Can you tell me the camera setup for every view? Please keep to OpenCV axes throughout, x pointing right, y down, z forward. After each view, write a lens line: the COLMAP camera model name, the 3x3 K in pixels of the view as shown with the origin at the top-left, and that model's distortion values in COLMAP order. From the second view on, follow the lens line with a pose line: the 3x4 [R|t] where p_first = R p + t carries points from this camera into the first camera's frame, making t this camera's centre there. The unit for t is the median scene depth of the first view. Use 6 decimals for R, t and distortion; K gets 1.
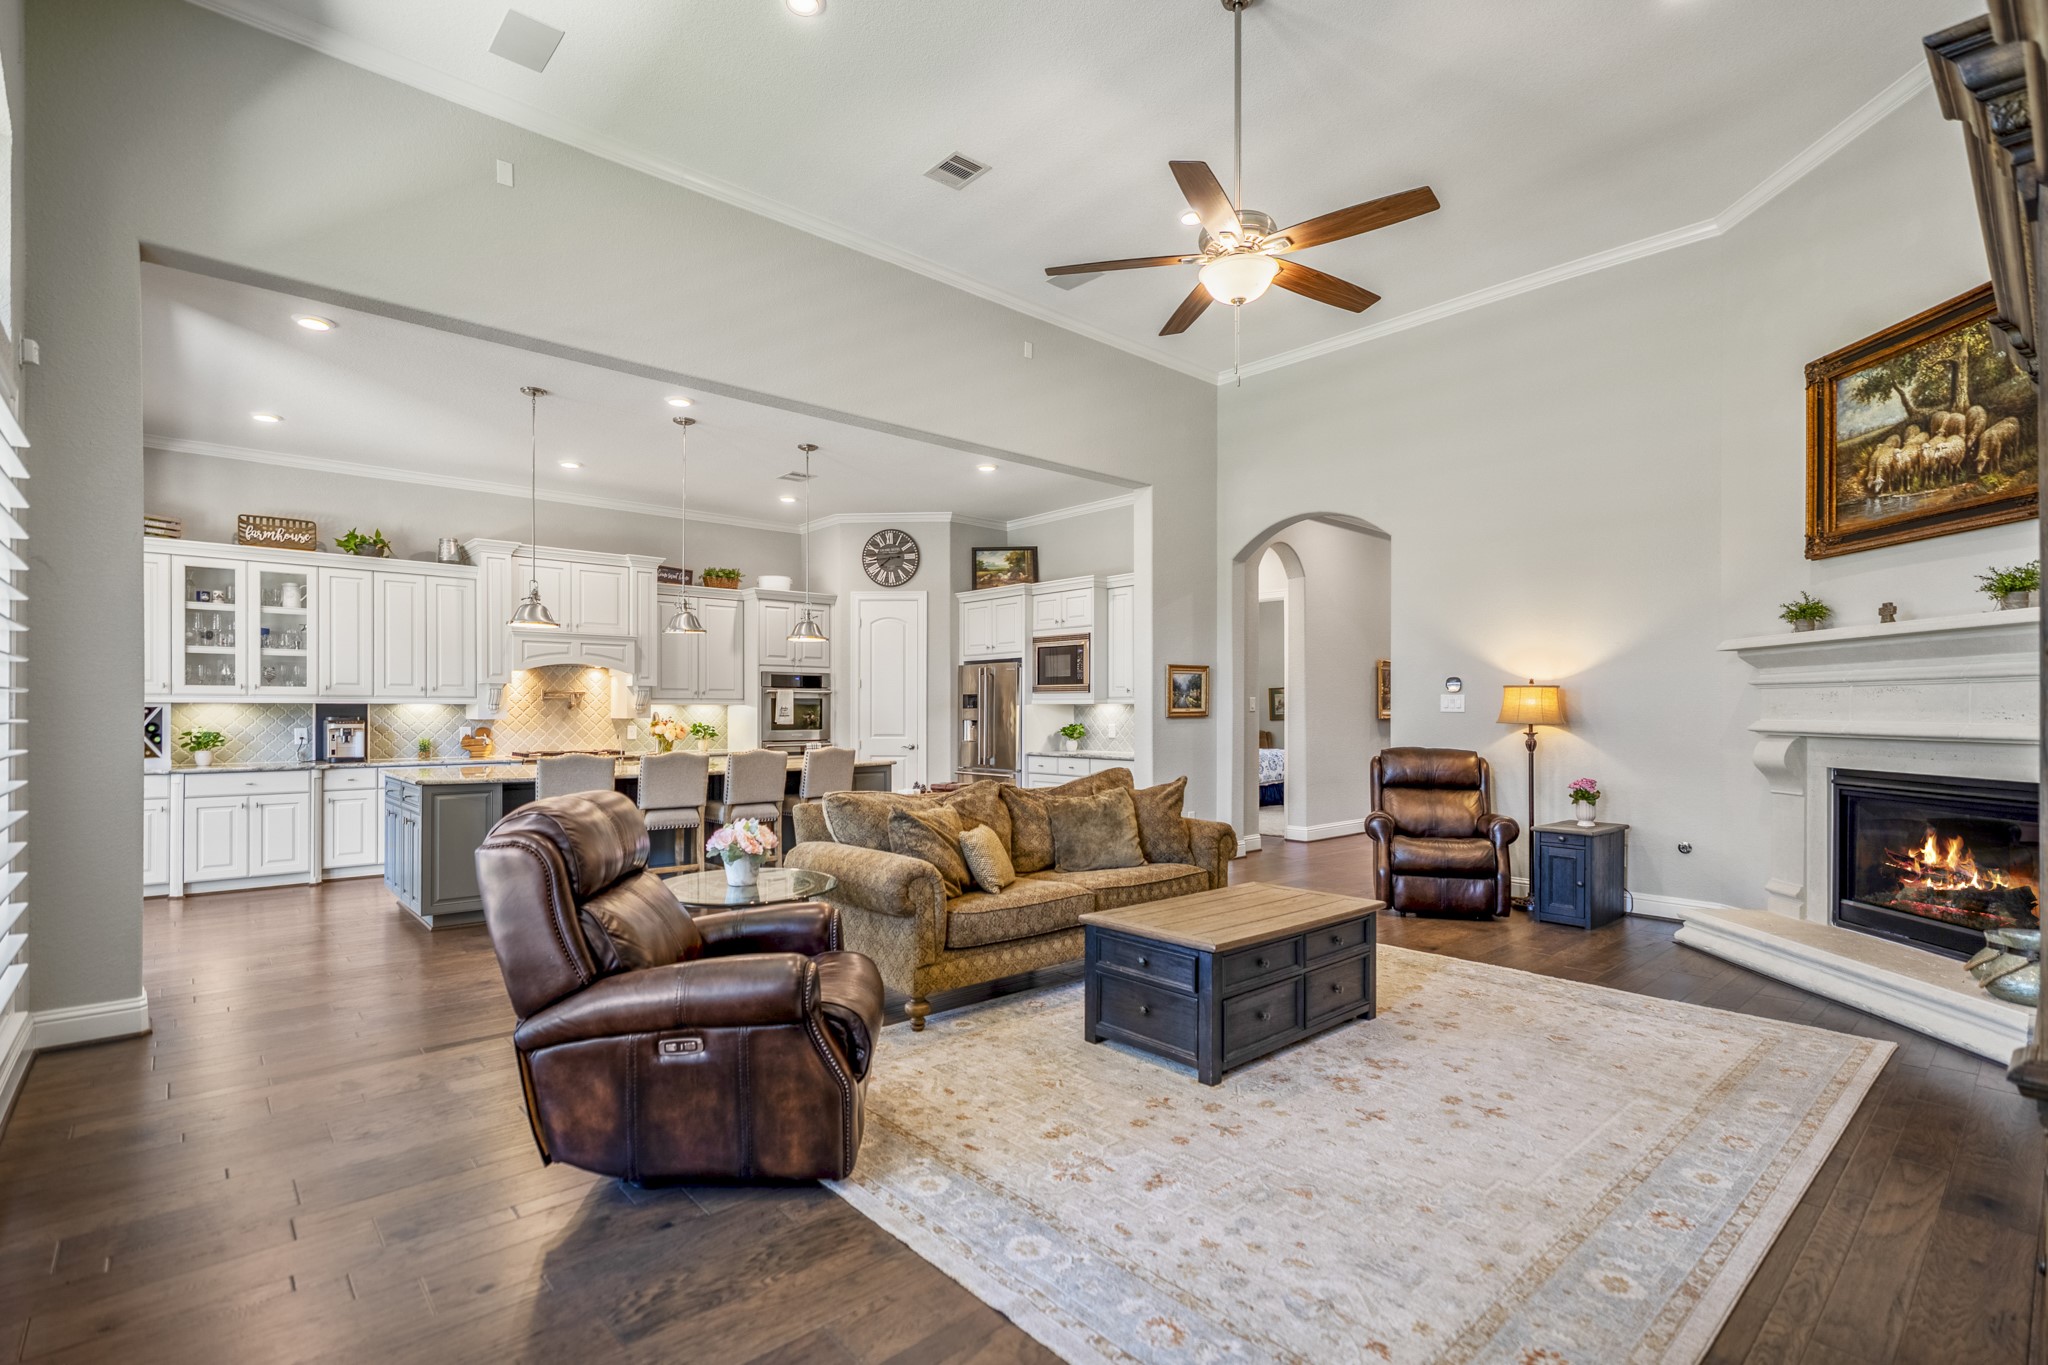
lens RADIAL K [[948.6, 0, 1016.8], [0, 948.6, 707.0], [0, 0, 1]] dist [-0.006023, -0.000238]
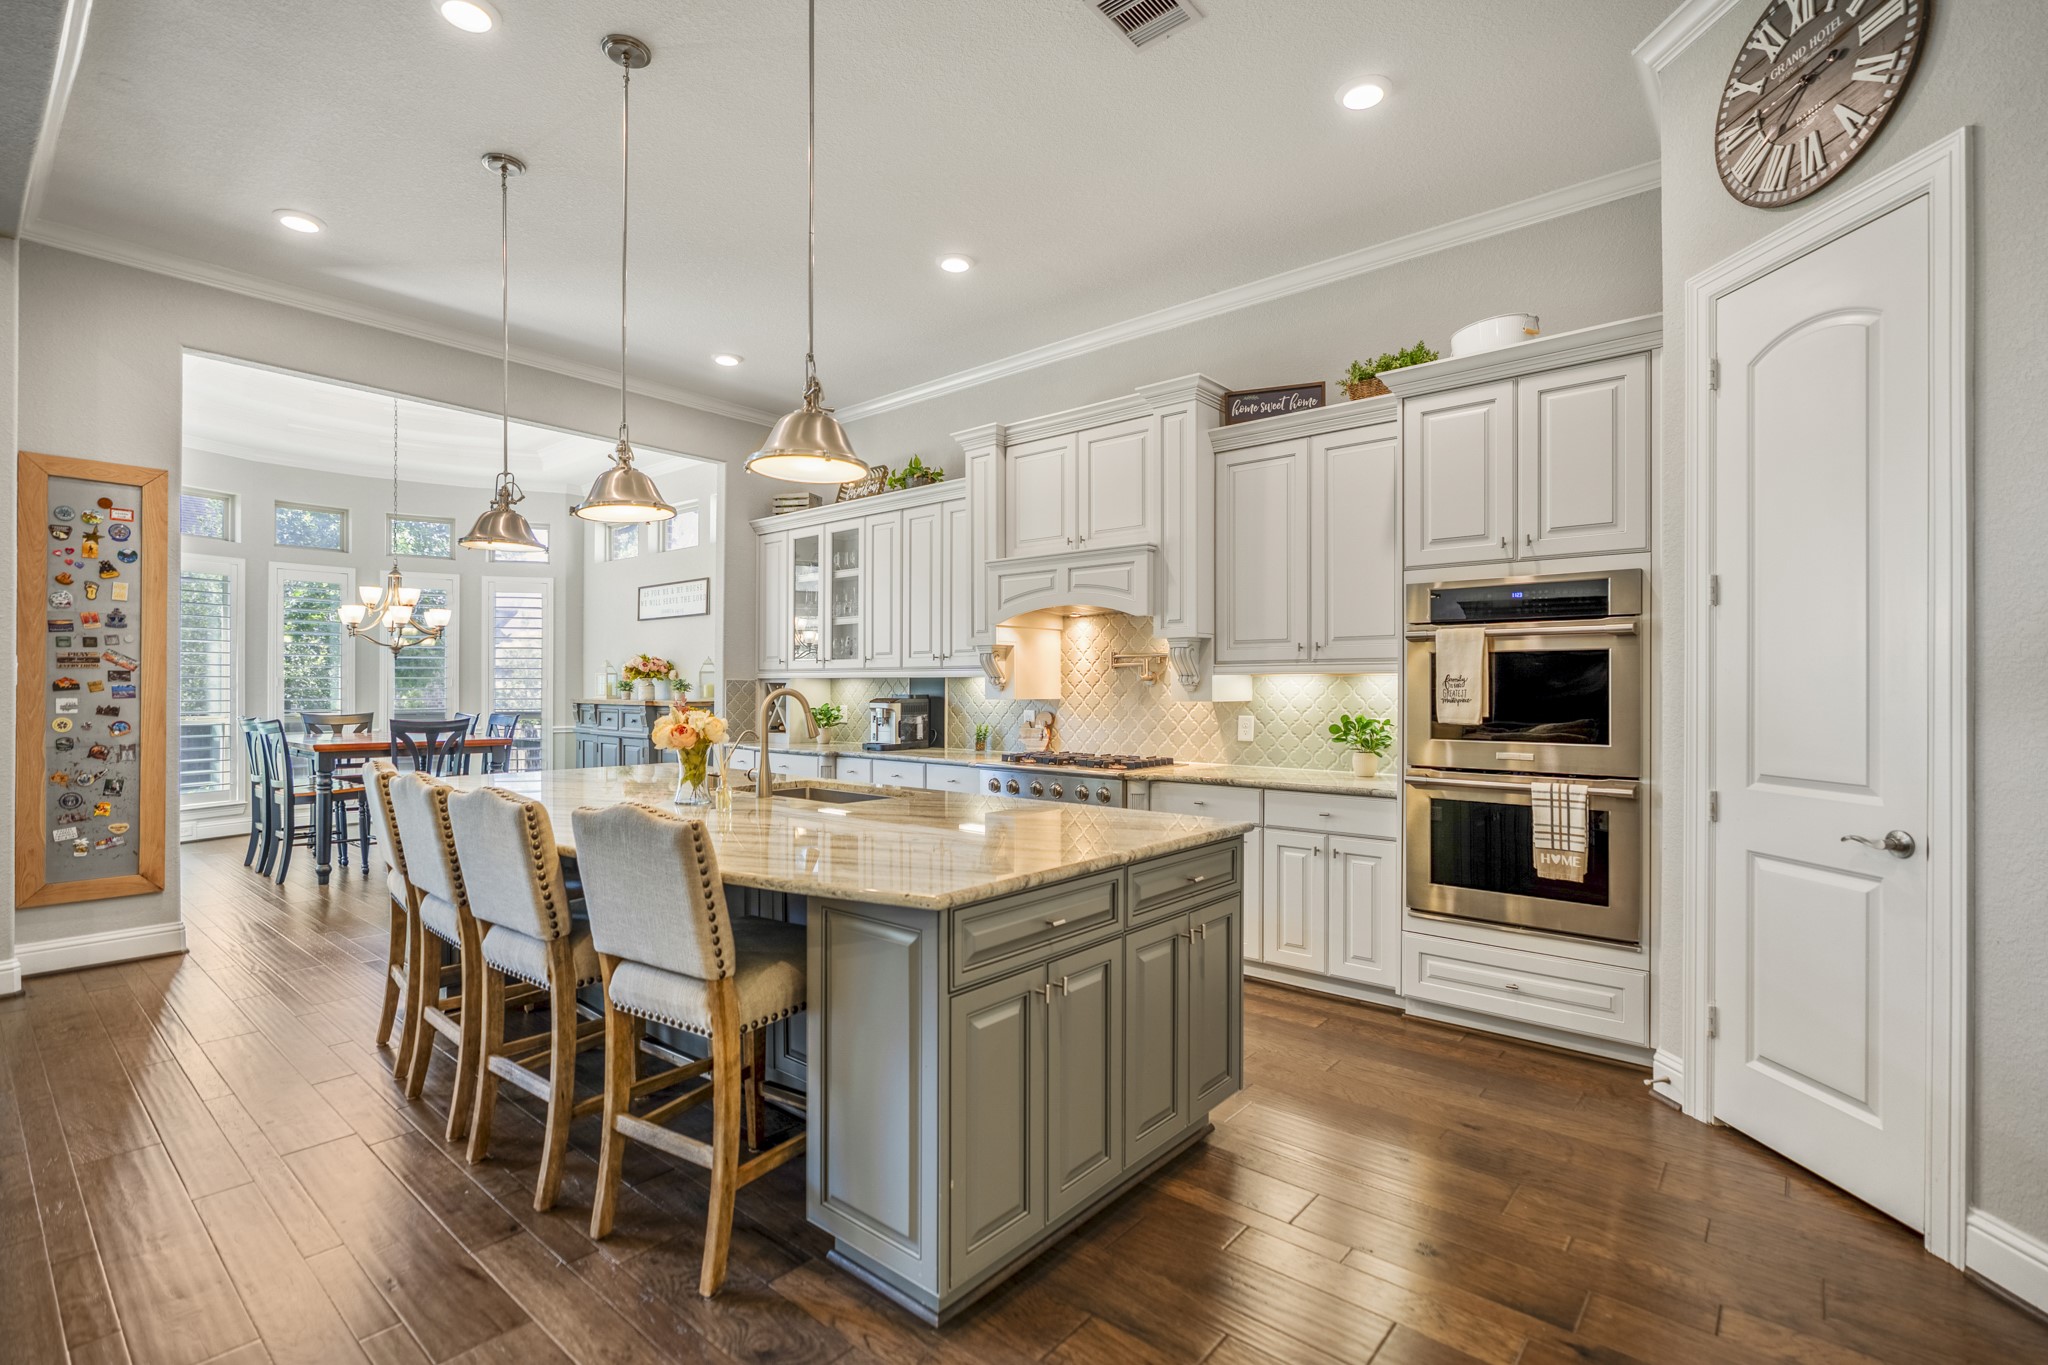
lens RADIAL K [[939.6, 0, 1029.8], [0, 939.6, 686.0], [0, 0, 1]] dist [-0.001339, 0.000406]
pose [[0.143938, -0.001768, -0.989585, 0.093614], [0.002816, 0.999995, -0.001377, 0.003964], [0.989583, -0.002588, 0.143942, 0.851860]]
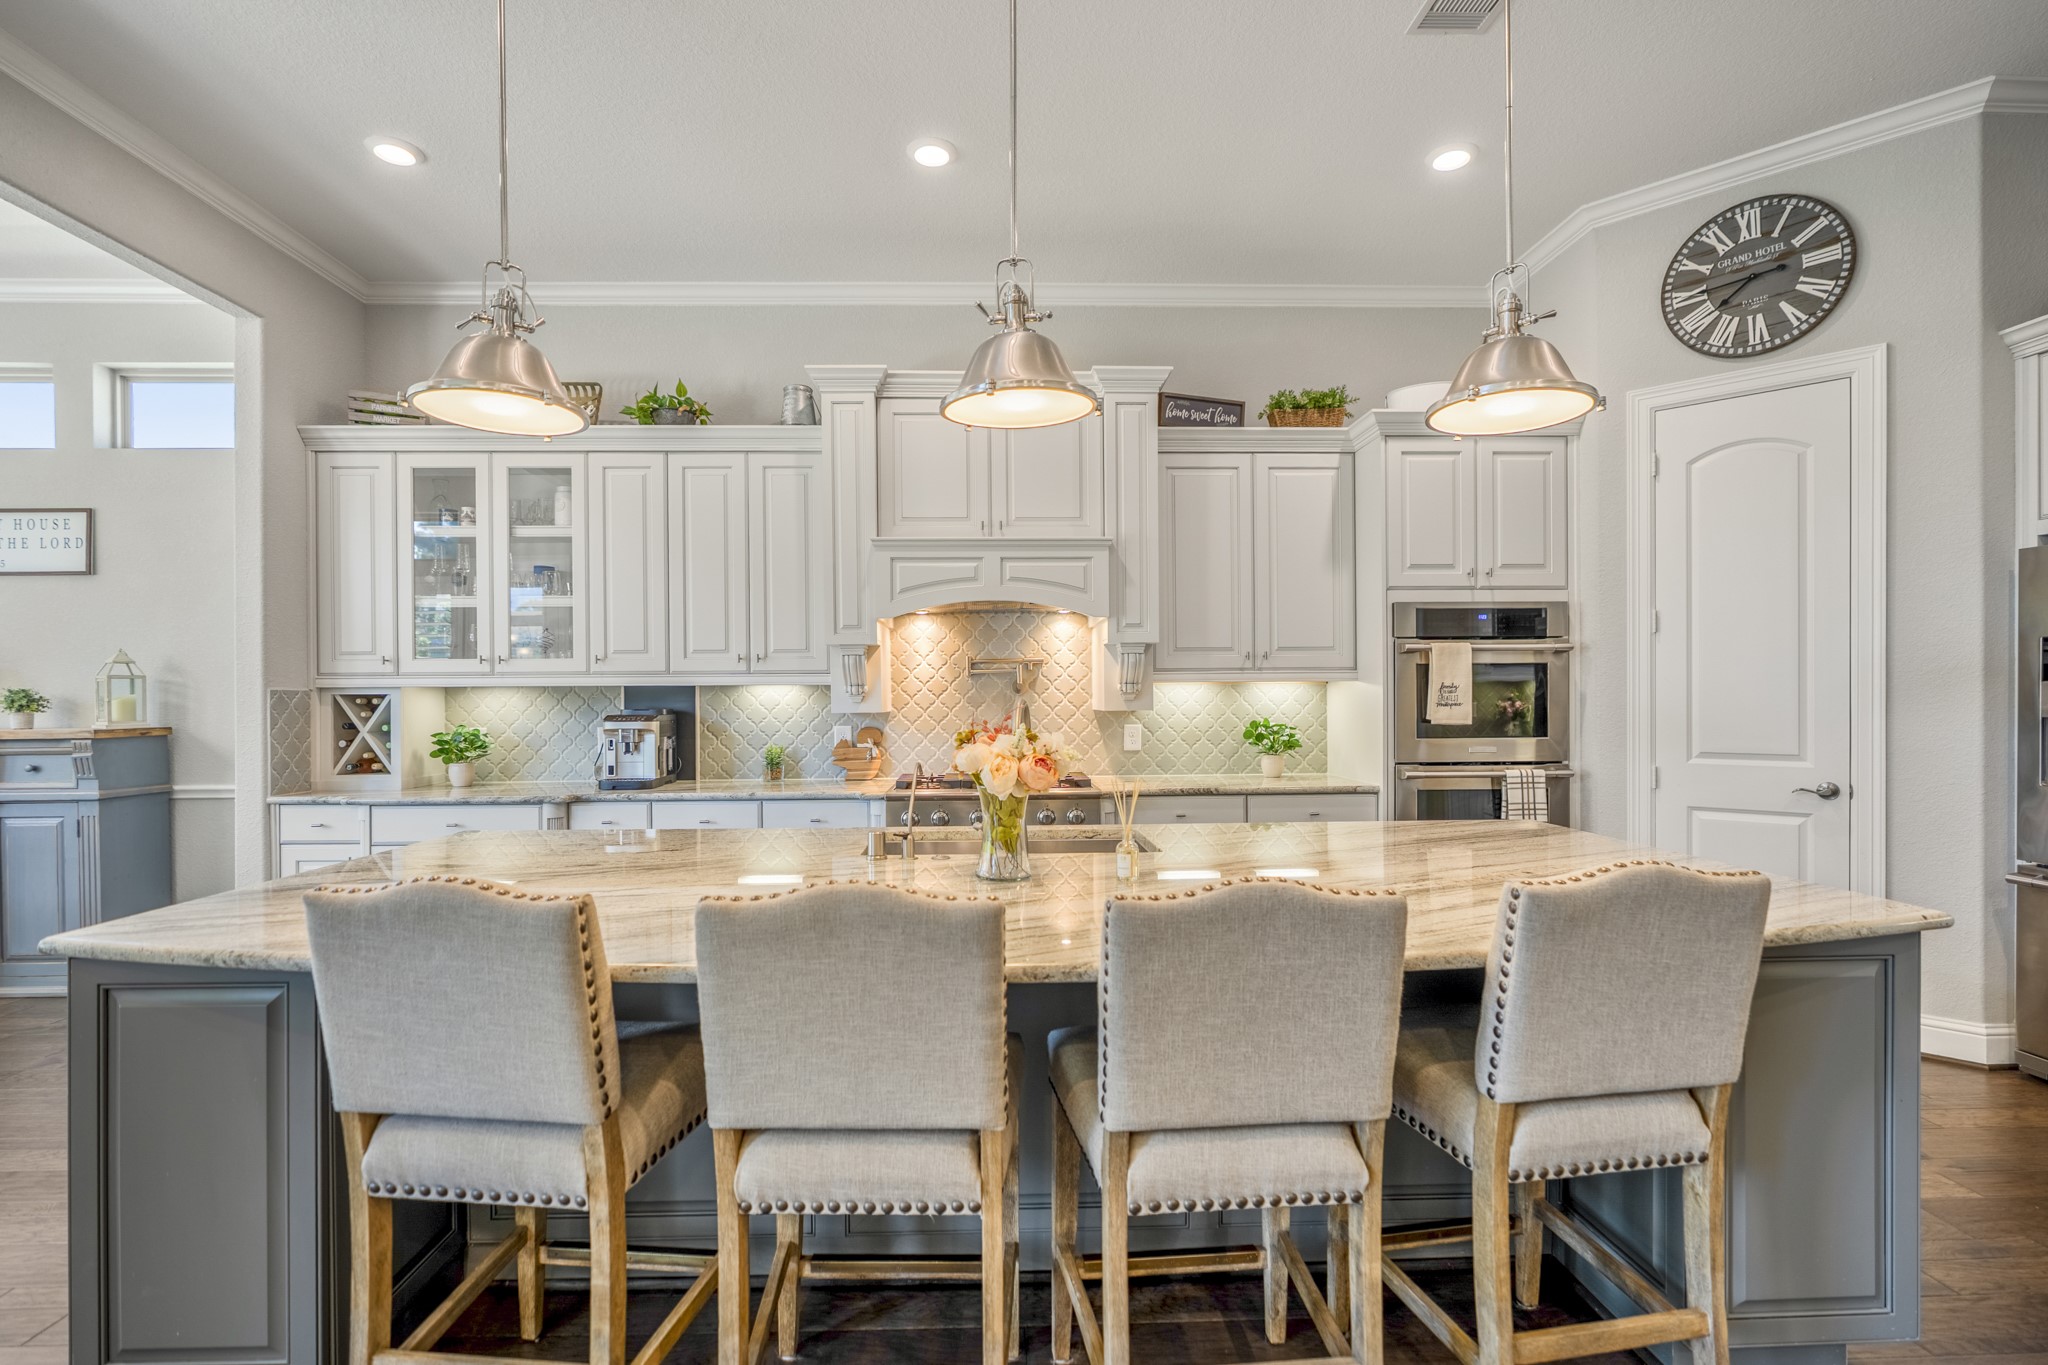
lens RADIAL K [[948.6, 0, 1016.8], [0, 948.6, 707.0], [0, 0, 1]] dist [-0.006023, -0.000238]
pose [[0.770698, 0.000984, -0.637200, -0.134317], [0.009592, 0.999868, 0.013146, 0.003117], [0.637128, -0.016243, 0.770586, 0.595635]]
